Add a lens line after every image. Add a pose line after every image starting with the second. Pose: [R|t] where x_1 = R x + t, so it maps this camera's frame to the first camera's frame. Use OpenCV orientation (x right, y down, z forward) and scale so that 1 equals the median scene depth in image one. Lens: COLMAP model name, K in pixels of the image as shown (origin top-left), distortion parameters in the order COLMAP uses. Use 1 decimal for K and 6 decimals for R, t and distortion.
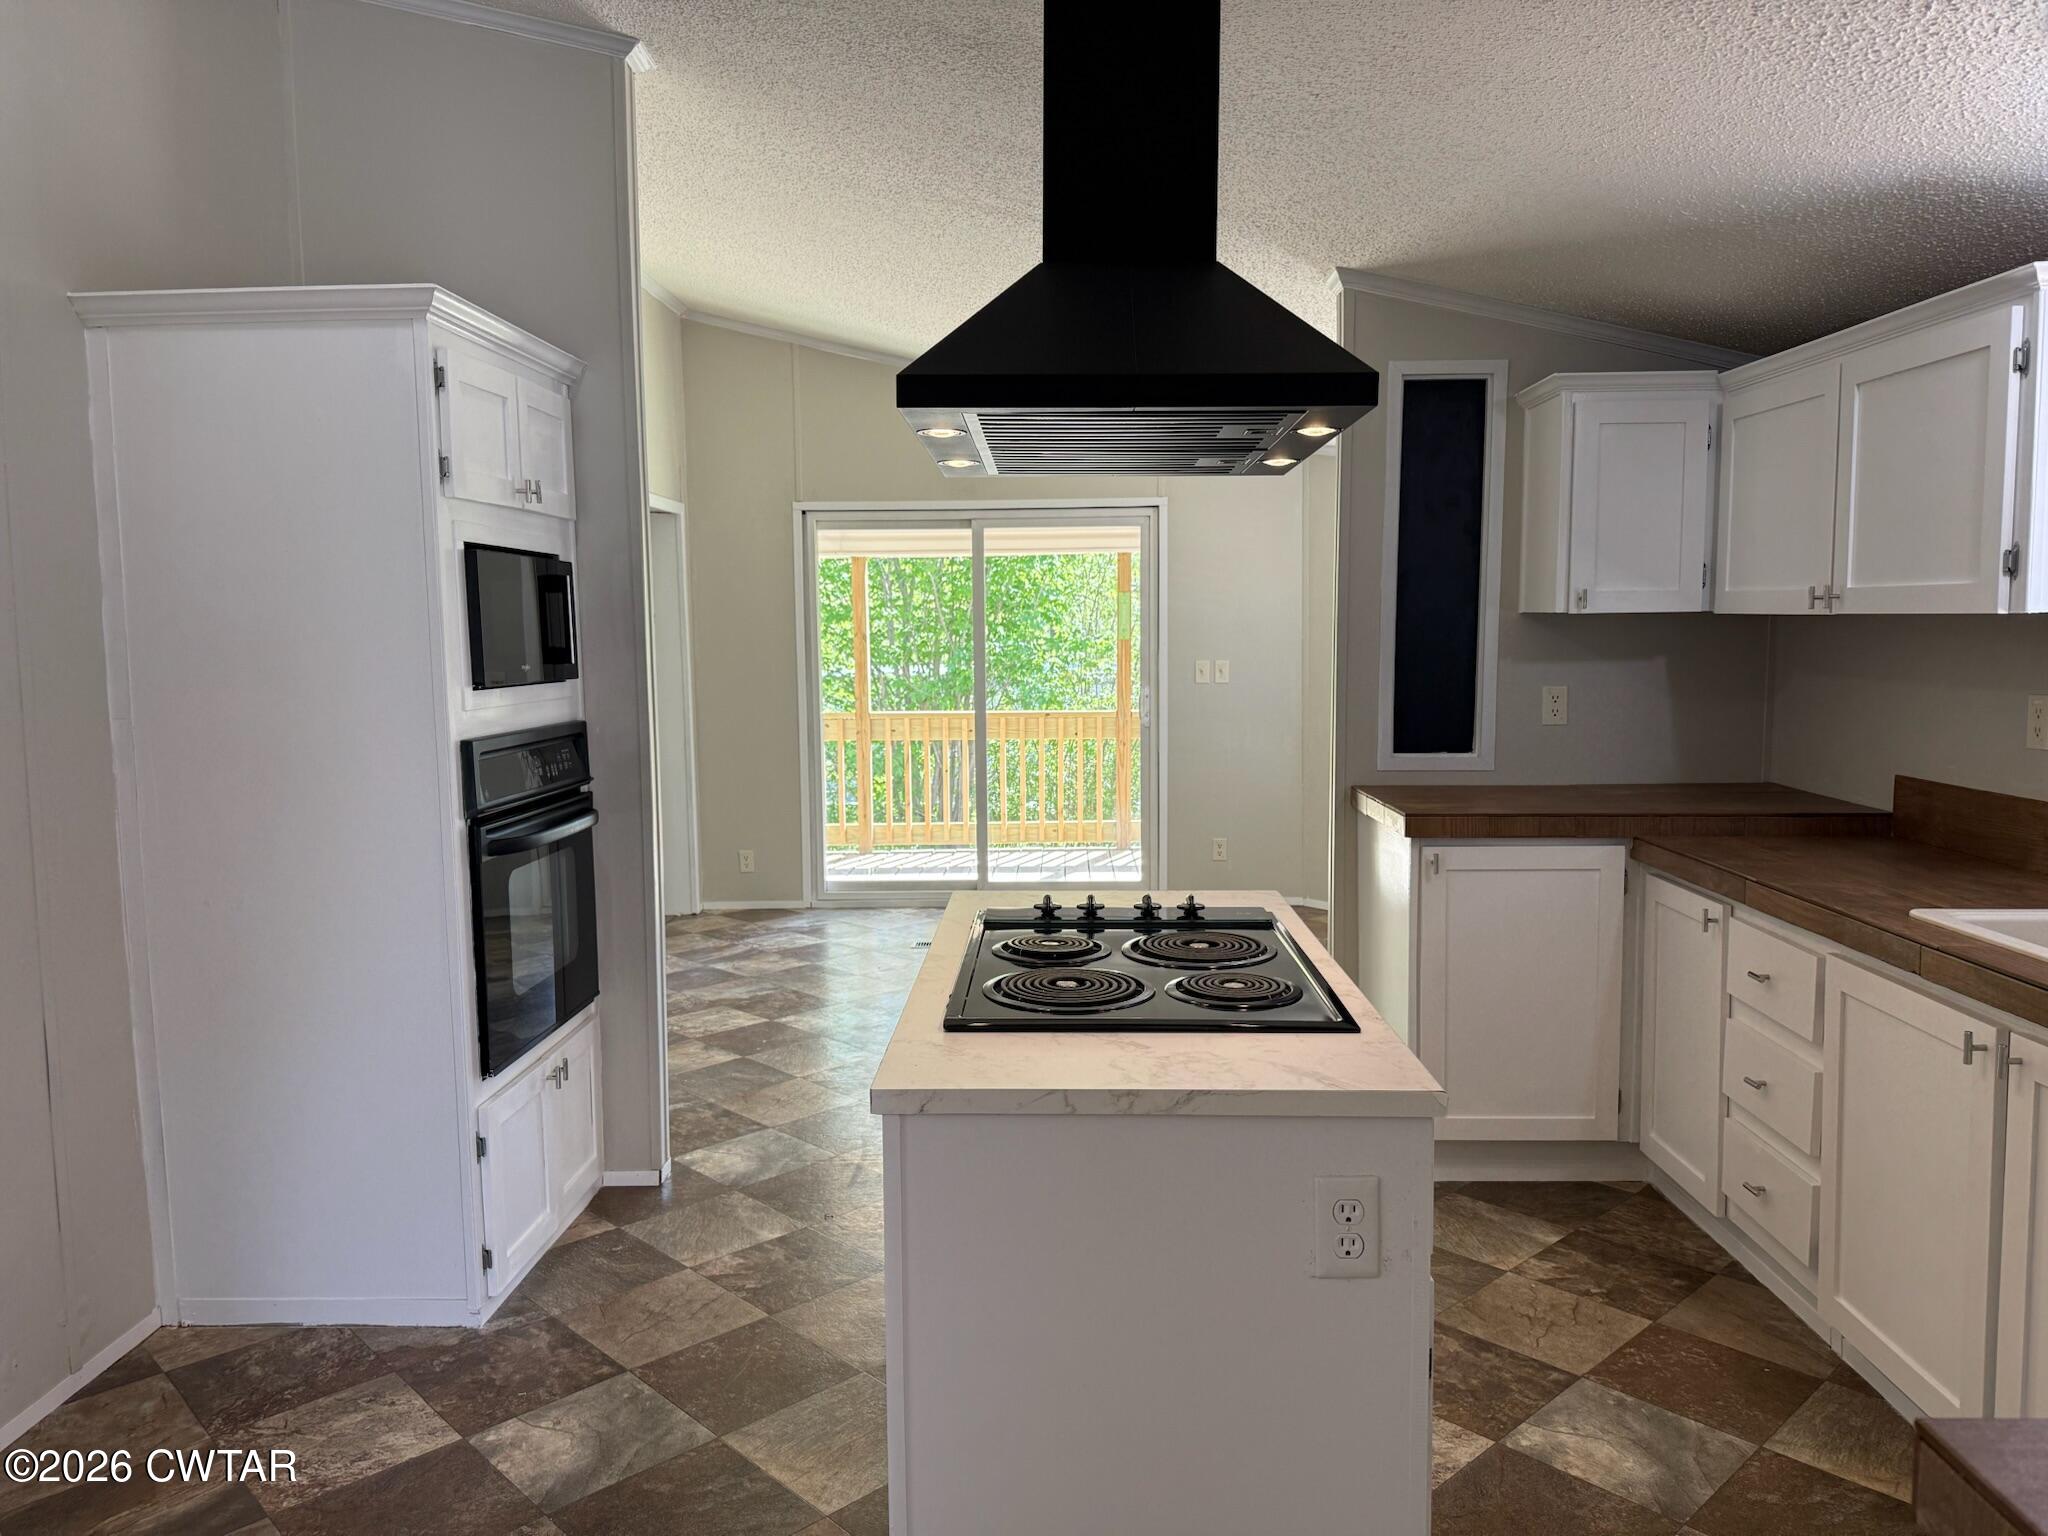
lens RADIAL K [[1441.6, 0, 1024.0], [0, 1441.6, 768.0], [0, 0, 1]] dist [0.088004, -0.136634]
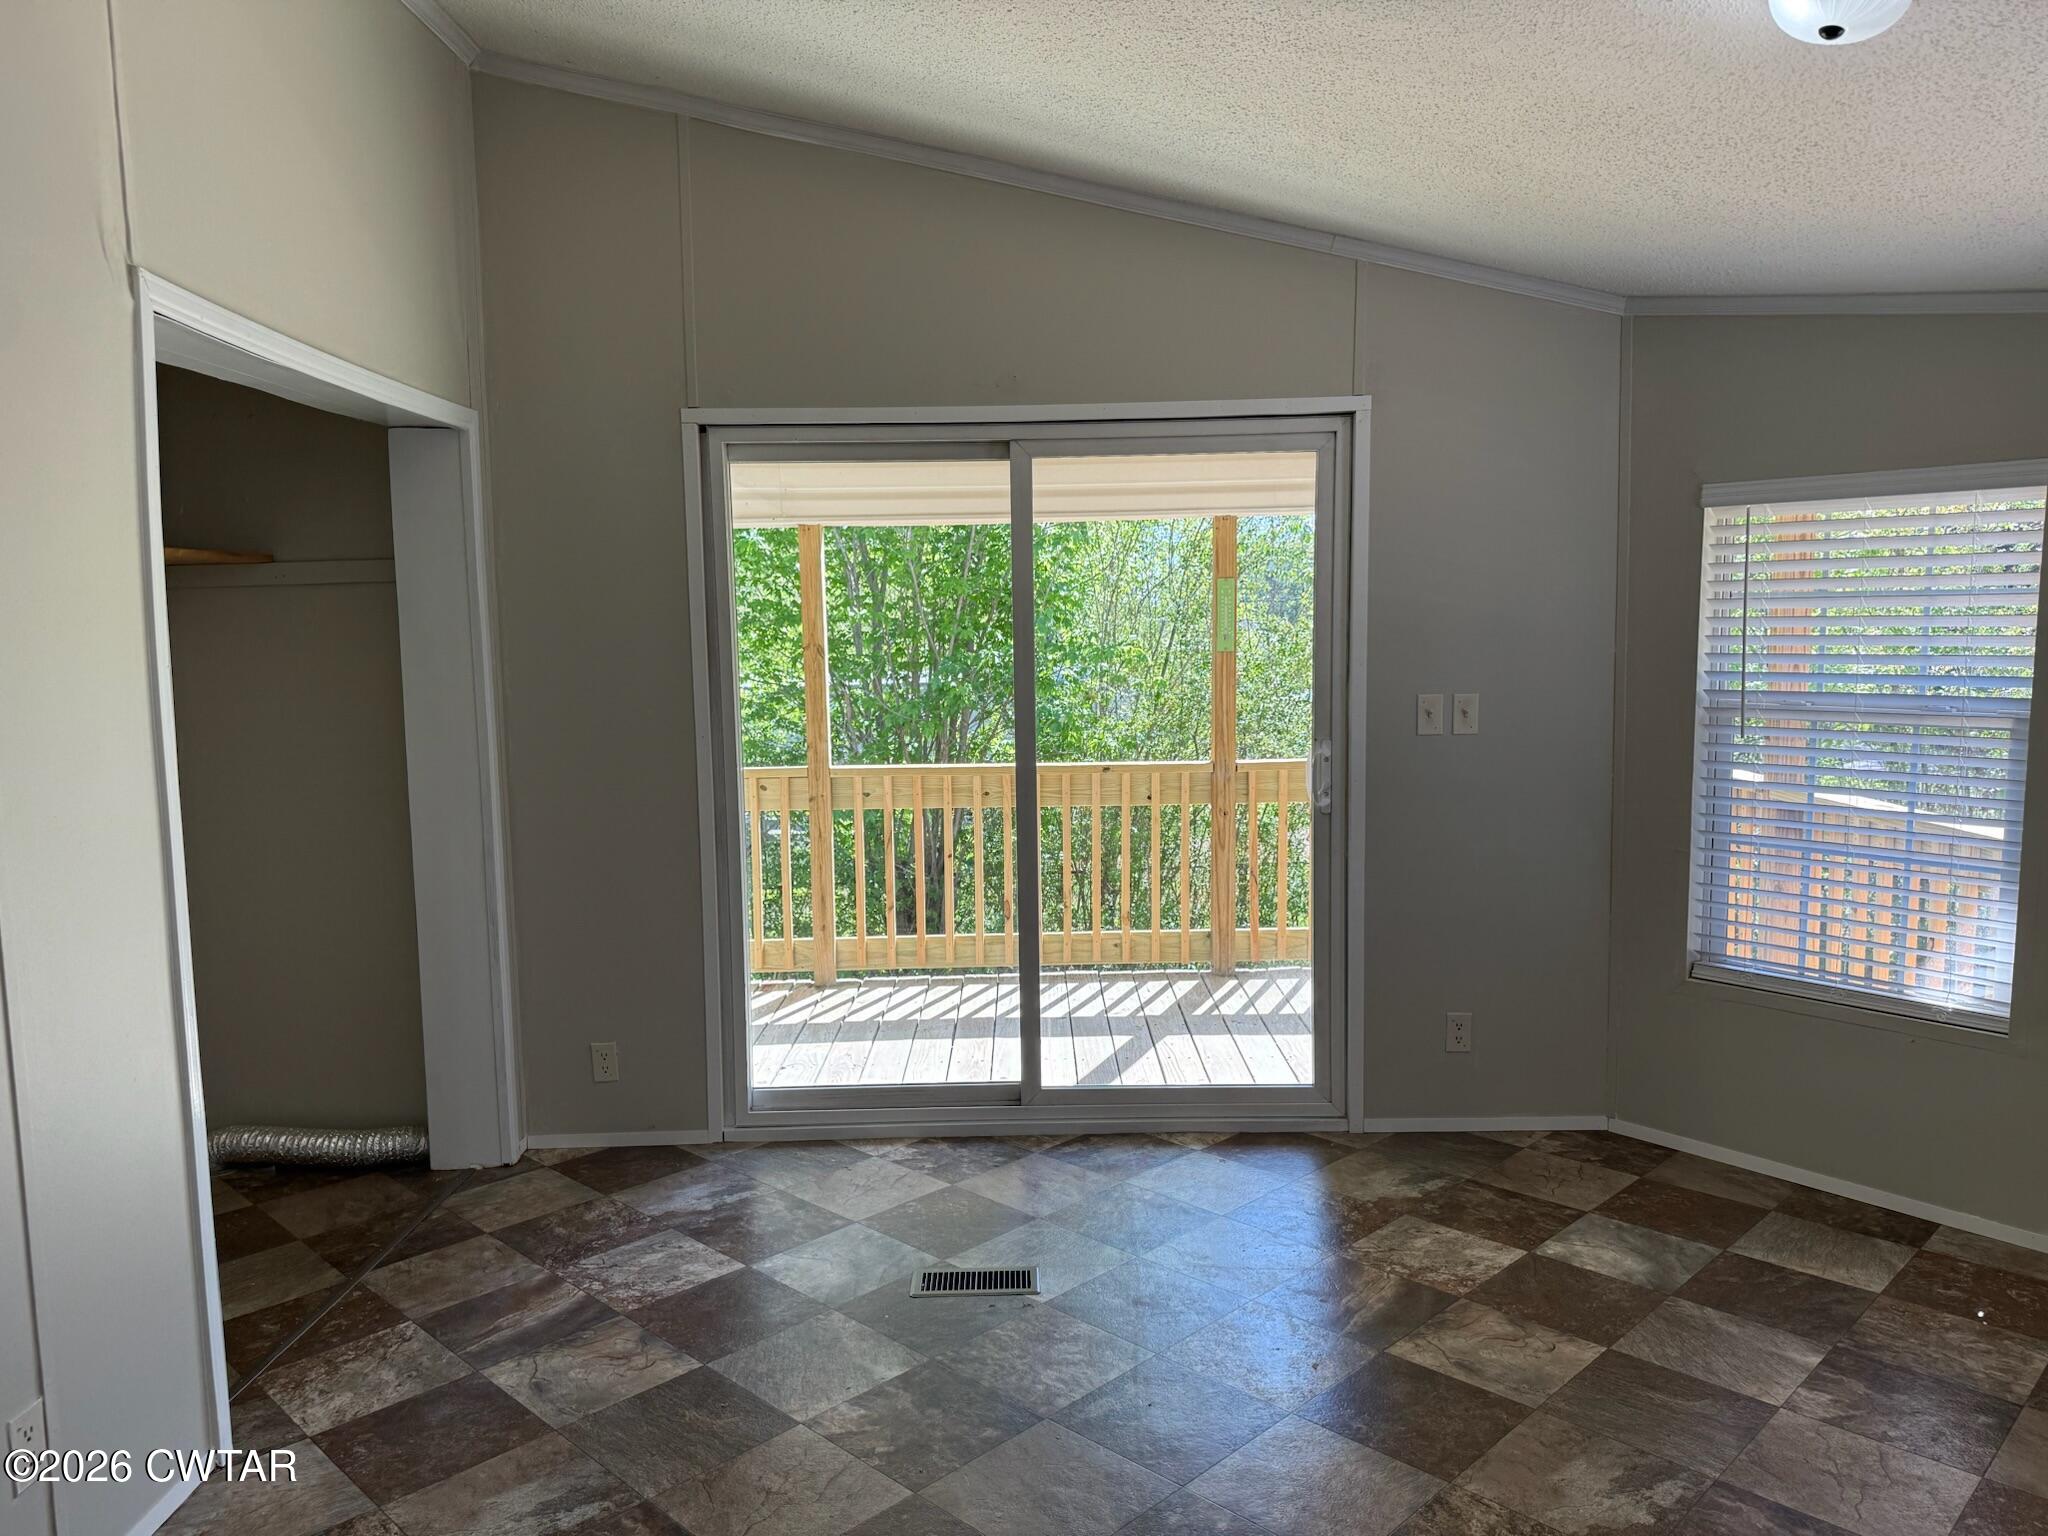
lens RADIAL K [[1441.6, 0, 1024.0], [0, 1441.6, 768.0], [0, 0, 1]] dist [0.088004, -0.136634]
pose [[0.999684, -0.007819, 0.023882, -0.035393], [0.007823, 0.999969, -0.000074, -0.037134], [-0.023880, 0.000260, 0.999715, 0.351951]]
